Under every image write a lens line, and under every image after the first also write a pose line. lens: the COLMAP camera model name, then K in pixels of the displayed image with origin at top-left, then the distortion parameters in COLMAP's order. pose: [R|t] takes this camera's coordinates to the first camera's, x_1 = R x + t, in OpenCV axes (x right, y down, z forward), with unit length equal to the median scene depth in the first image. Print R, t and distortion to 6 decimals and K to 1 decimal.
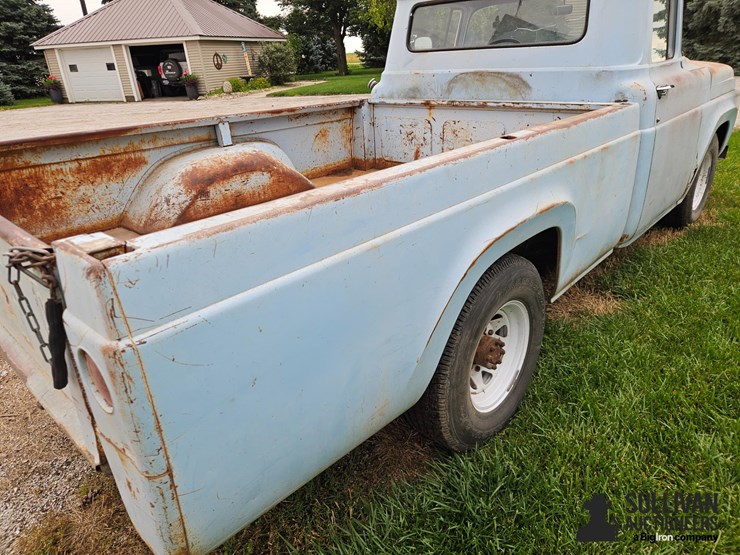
lens RADIAL K [[493.5, 0, 377.1], [0, 493.5, 274.5], [0, 0, 1]] dist [0.084462, -0.072054]
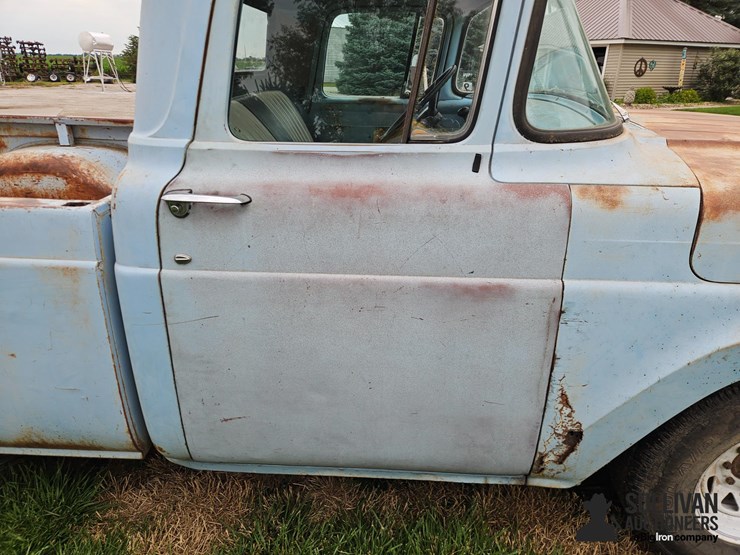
lens RADIAL K [[493.5, 0, 375.3], [0, 493.5, 275.3], [0, 0, 1]] dist [0.084462, -0.072054]
pose [[0.635282, 0.353883, -0.686428, 0.856359], [-0.353892, 0.923416, 0.148538, -0.366790], [0.686424, 0.148558, 0.711866, 0.689071]]
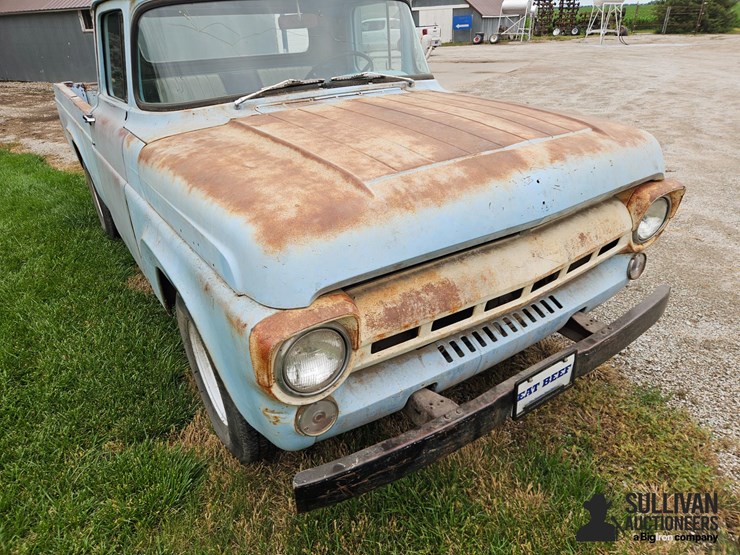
lens RADIAL K [[493.5, 0, 373.6], [0, 493.5, 274.2], [0, 0, 1]] dist [0.084462, -0.072054]
pose [[-0.243489, 0.491519, -0.836135, 1.289165], [-0.347587, 0.760600, 0.548335, -0.795106], [0.905481, 0.424143, -0.014352, 1.475879]]
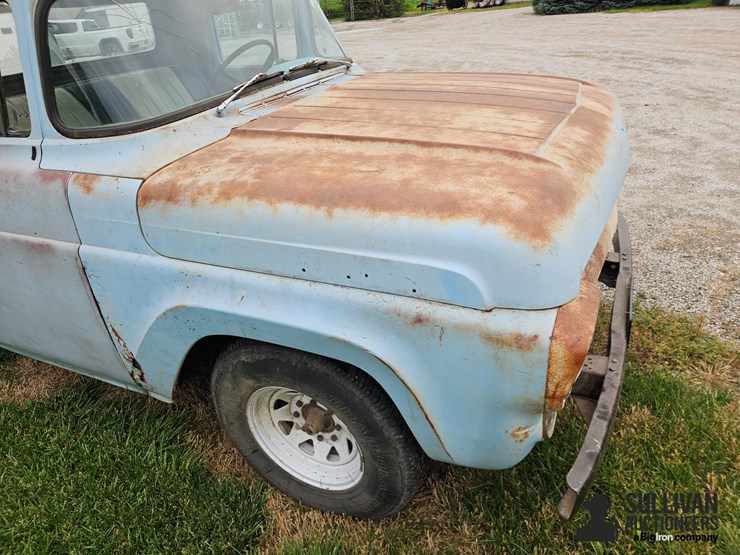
lens RADIAL K [[493.5, 0, 378.6], [0, 493.5, 281.6], [0, 0, 1]] dist [0.084462, -0.072054]
pose [[0.294232, 0.499405, -0.814875, 1.227273], [-0.323488, 0.854332, 0.406783, -0.642098], [0.899324, 0.143913, 0.412924, 1.140732]]
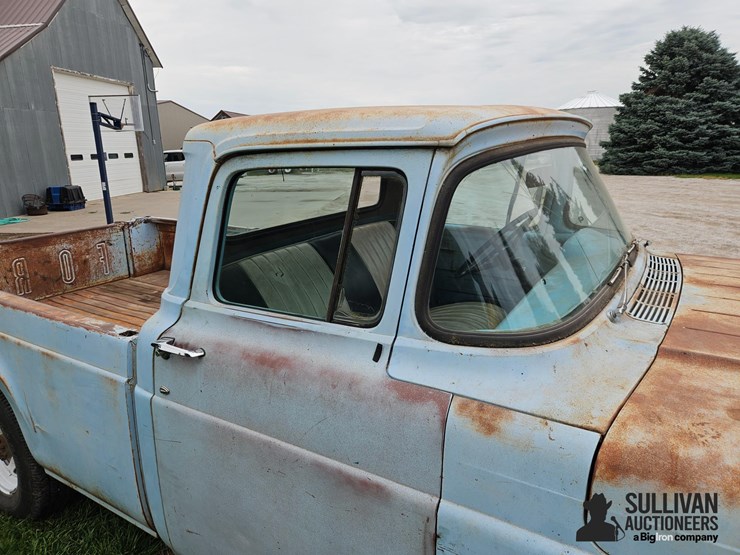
lens RADIAL K [[496.8, 0, 377.6], [0, 496.8, 269.6], [0, 0, 1]] dist [0.068536, -0.054788]
pose [[0.185880, 0.283940, -0.940652, 0.963785], [-0.387055, 0.901090, 0.195513, -0.557525], [0.903126, 0.327742, 0.277395, 0.878252]]
